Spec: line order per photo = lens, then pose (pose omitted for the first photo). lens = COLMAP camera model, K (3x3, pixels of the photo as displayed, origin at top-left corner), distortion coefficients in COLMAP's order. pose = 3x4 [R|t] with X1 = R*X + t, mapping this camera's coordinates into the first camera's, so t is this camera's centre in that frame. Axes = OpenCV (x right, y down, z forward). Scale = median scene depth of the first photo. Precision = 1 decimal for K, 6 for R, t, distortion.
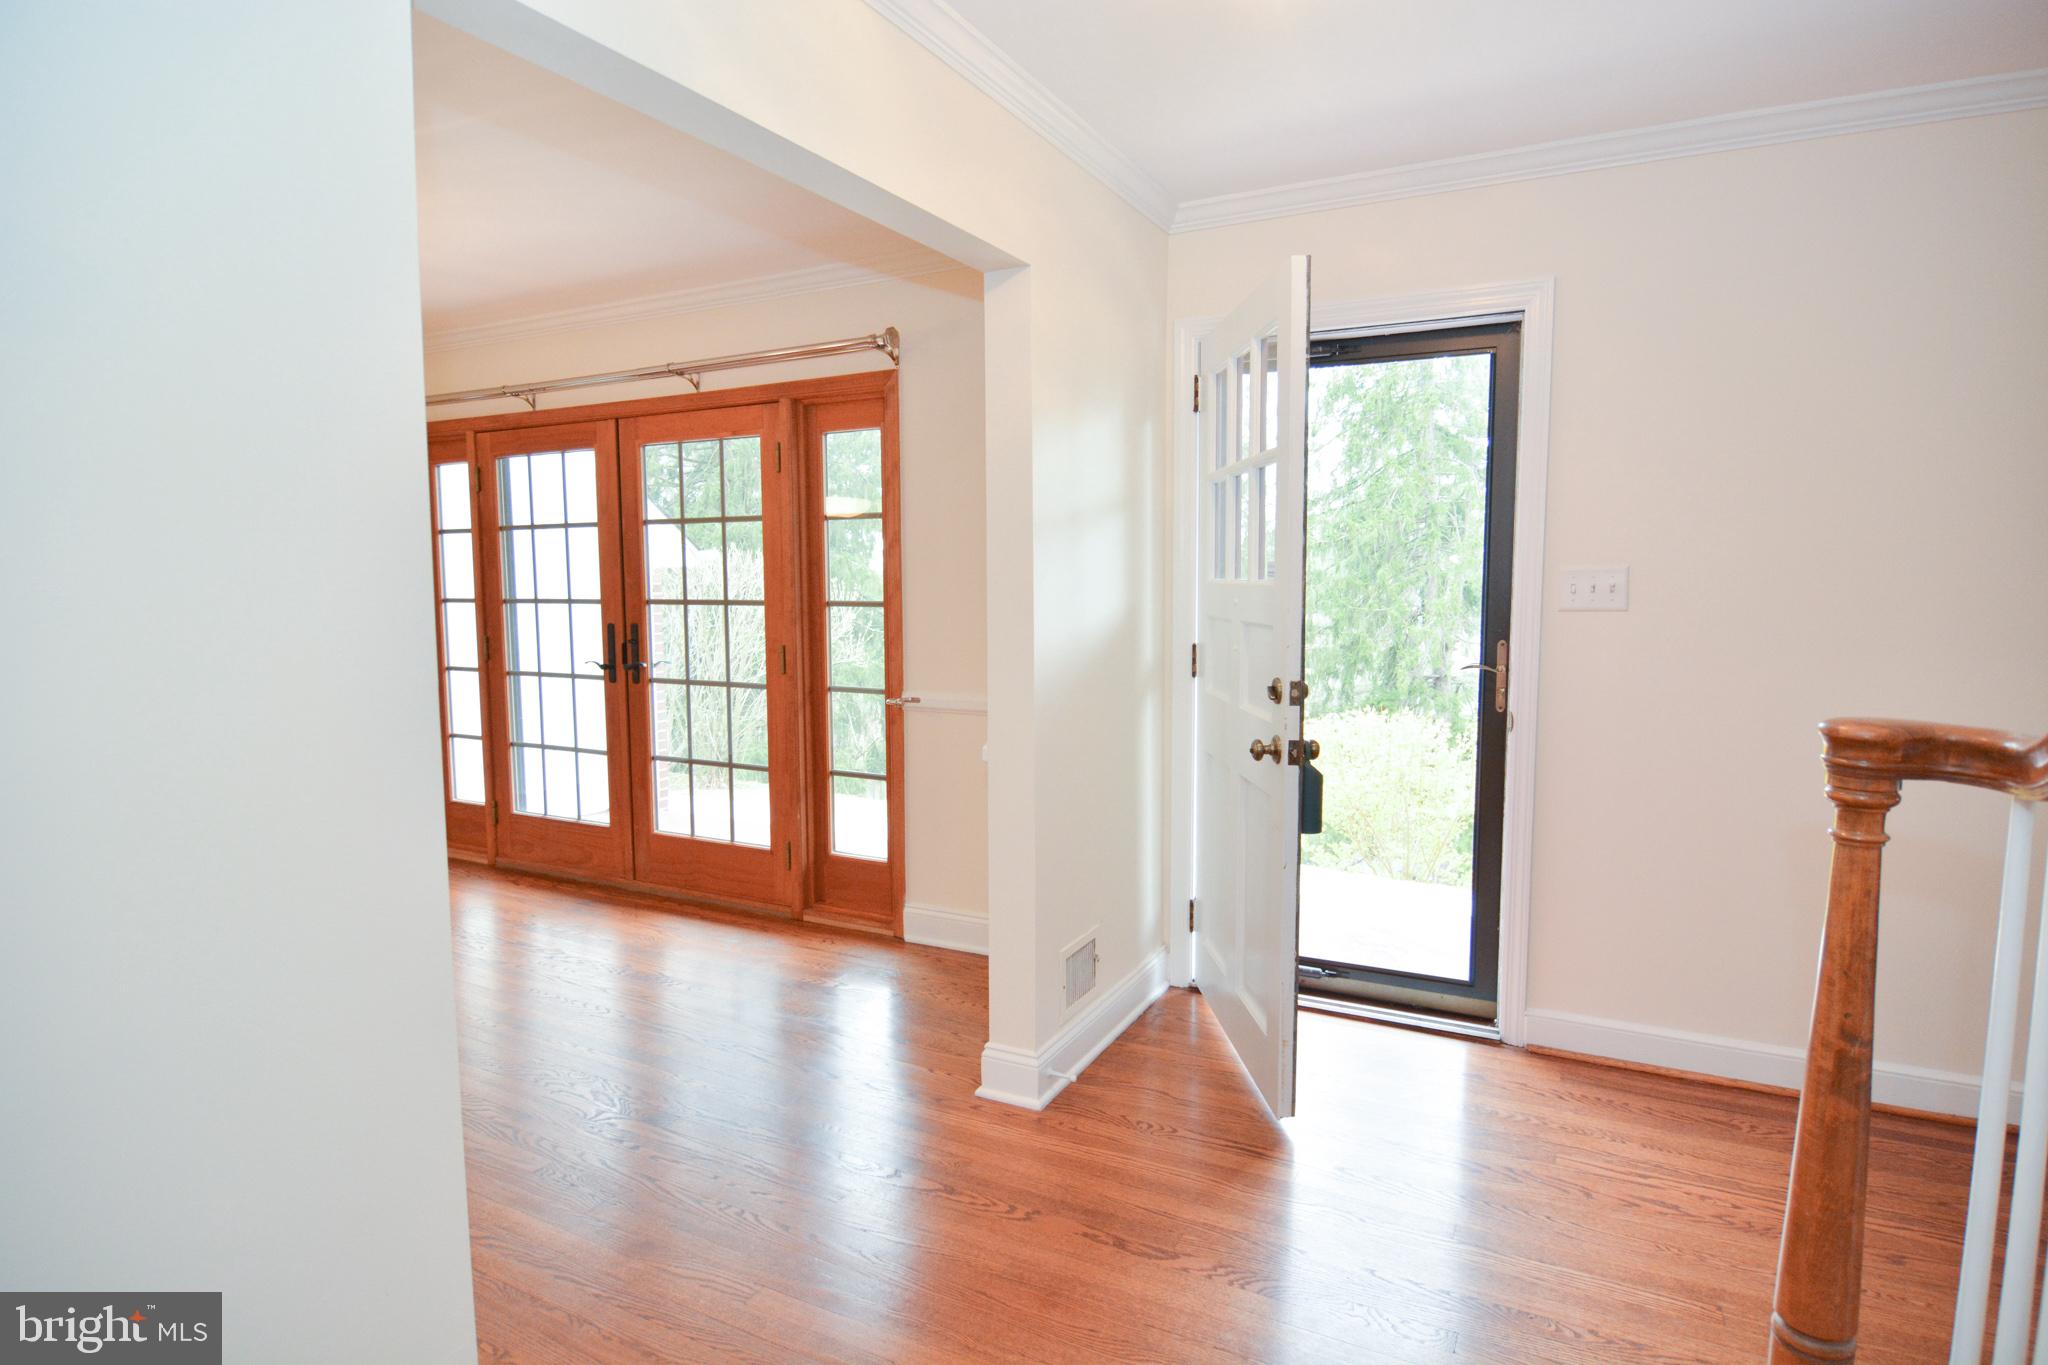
lens RADIAL K [[1098.5, 0, 1078.5], [0, 1098.5, 673.3], [0, 0, 1]] dist [-0.005303, -0.006468]
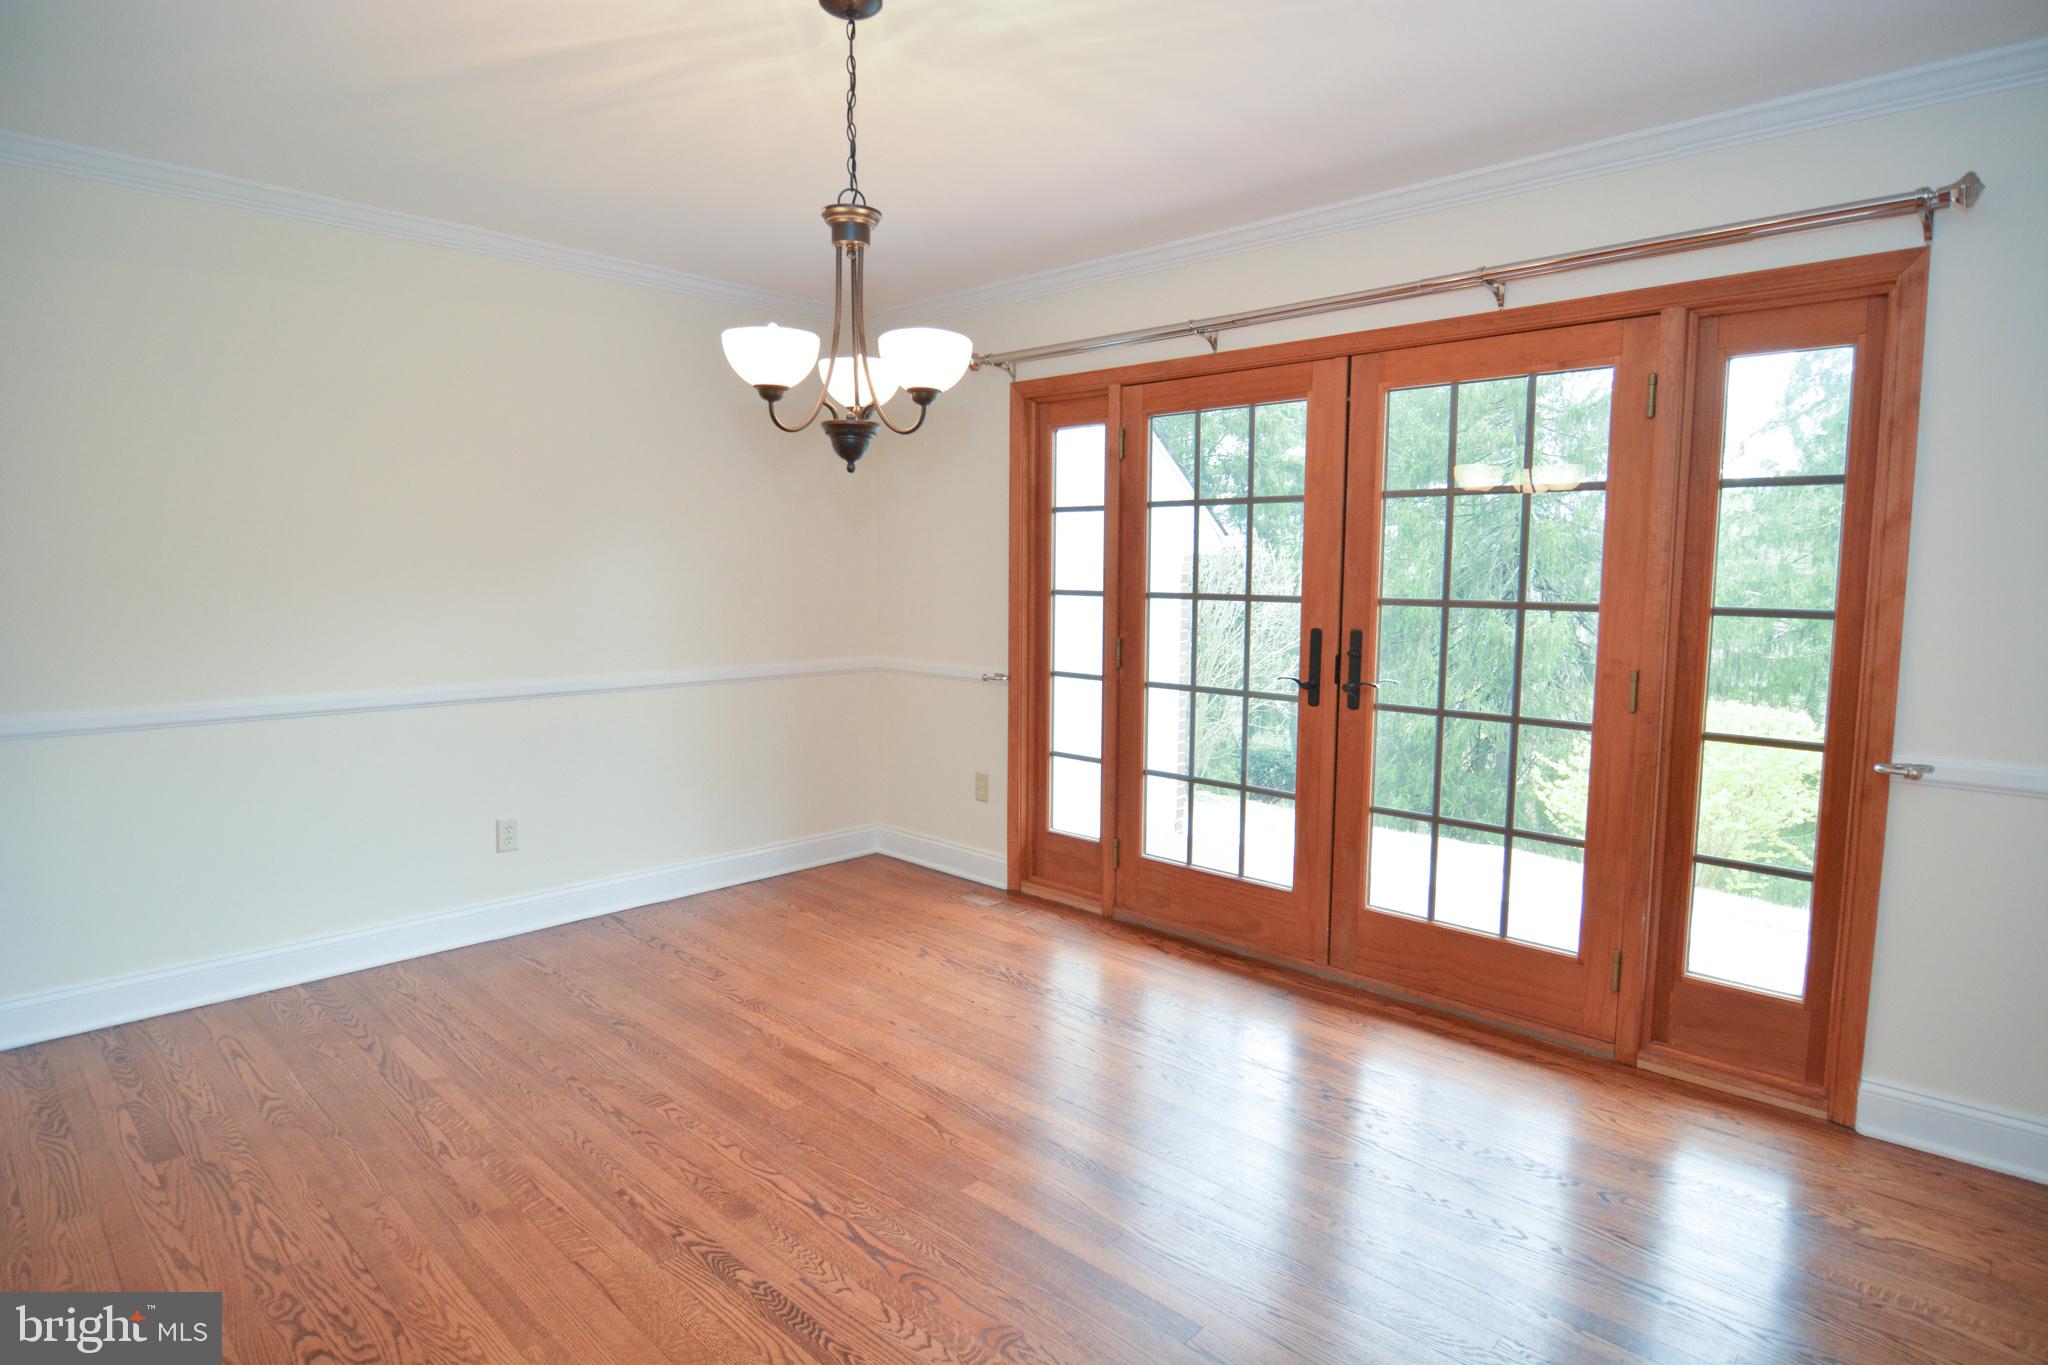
lens RADIAL K [[1098.5, 0, 1032.6], [0, 1098.5, 679.7], [0, 0, 1]] dist [-0.005303, -0.006468]
pose [[0.960962, 0.040013, -0.273772, -0.410356], [-0.035831, 0.999152, 0.020262, -0.018702], [0.274351, -0.009662, 0.961581, 0.216121]]
